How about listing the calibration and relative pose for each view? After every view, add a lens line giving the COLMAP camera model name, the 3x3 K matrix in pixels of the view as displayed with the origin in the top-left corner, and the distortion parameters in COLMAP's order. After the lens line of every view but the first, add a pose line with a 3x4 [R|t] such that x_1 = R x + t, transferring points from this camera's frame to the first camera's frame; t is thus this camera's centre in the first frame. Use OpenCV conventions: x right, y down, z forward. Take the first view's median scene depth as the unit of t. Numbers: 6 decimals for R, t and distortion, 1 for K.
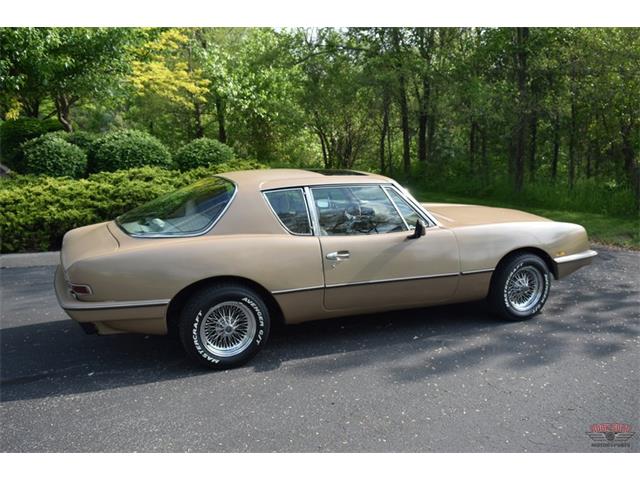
lens RADIAL K [[609.2, 0, 320.0], [0, 609.2, 240.0], [0, 0, 1]] dist [-0.076410, 0.005101]
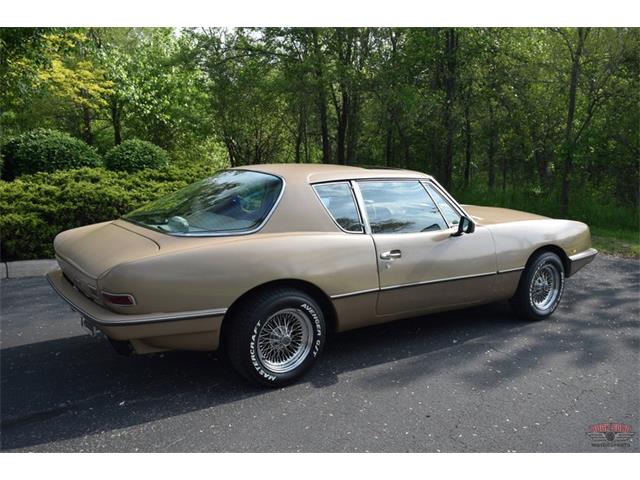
lens RADIAL K [[609.2, 0, 320.0], [0, 609.2, 240.0], [0, 0, 1]] dist [-0.076410, 0.005101]
pose [[0.978942, -0.013312, 0.203703, -0.133057], [0.017663, 0.999653, -0.019558, 0.009652], [-0.203372, 0.022744, 0.978837, 0.063059]]
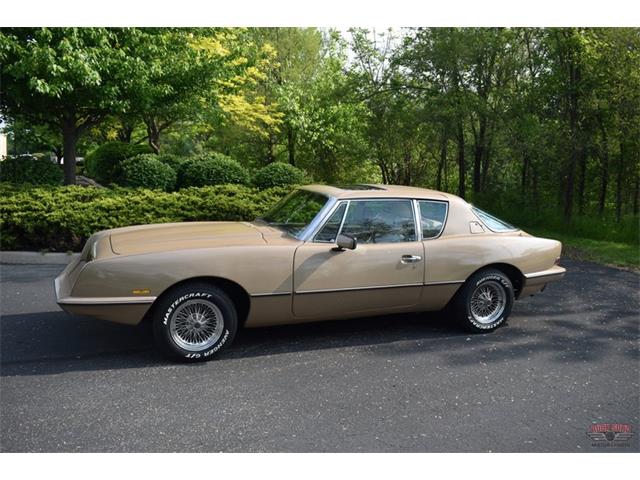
lens RADIAL K [[567.4, 0, 320.0], [0, 567.4, 240.0], [0, 0, 1]] dist [-0.082098, 0.006678]
pose [[0.994235, 0.043757, -0.097889, -0.010762], [-0.048163, 0.997909, -0.043102, 0.020878], [0.095799, 0.047568, 0.994263, -0.031265]]
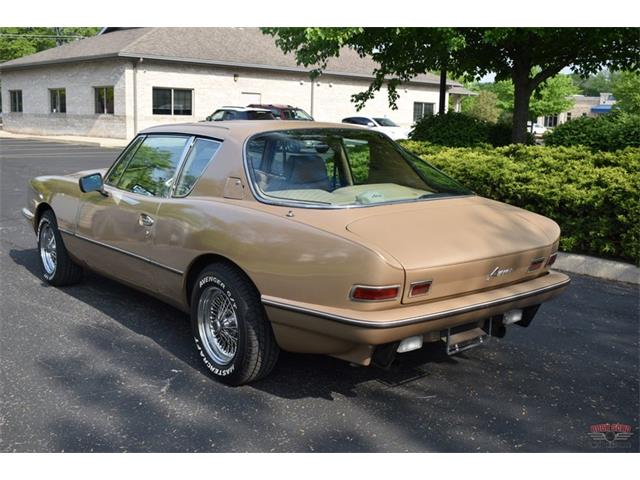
lens RADIAL K [[707.7, 0, 320.0], [0, 707.7, 240.0], [0, 0, 1]] dist [-0.068712, -0.003329]
pose [[0.202712, 0.165140, -0.965213, 0.501482], [-0.193080, 0.973068, 0.125934, -0.057324], [0.960015, 0.160835, 0.229138, 0.529731]]
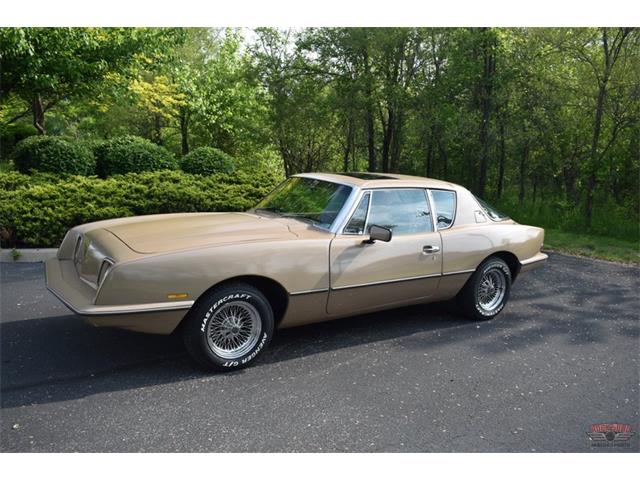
lens RADIAL K [[567.4, 0, 320.0], [0, 567.4, 240.0], [0, 0, 1]] dist [-0.082098, 0.006678]
pose [[0.990889, 0.026389, 0.132070, -0.153220], [-0.023367, 0.999430, -0.024380, 0.017842], [-0.132638, 0.021072, 0.990941, 0.001002]]
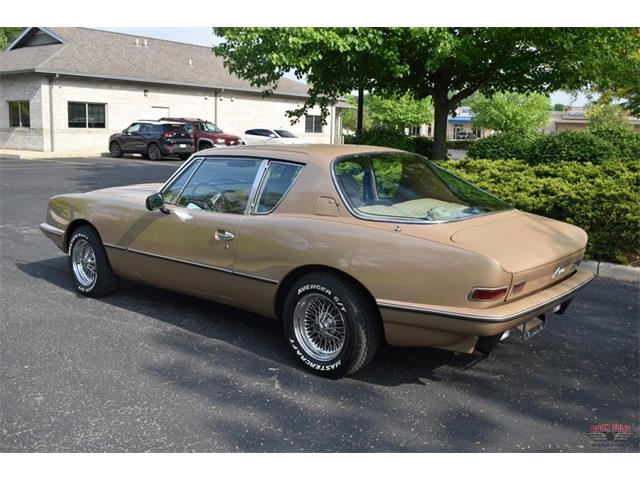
lens RADIAL K [[644.9, 0, 320.0], [0, 644.9, 240.0], [0, 0, 1]] dist [-0.079331, 0.006949]
pose [[0.374838, 0.158033, -0.913522, 0.483689], [-0.183911, 0.978457, 0.093804, -0.042897], [0.908666, 0.132846, 0.395827, 0.400915]]
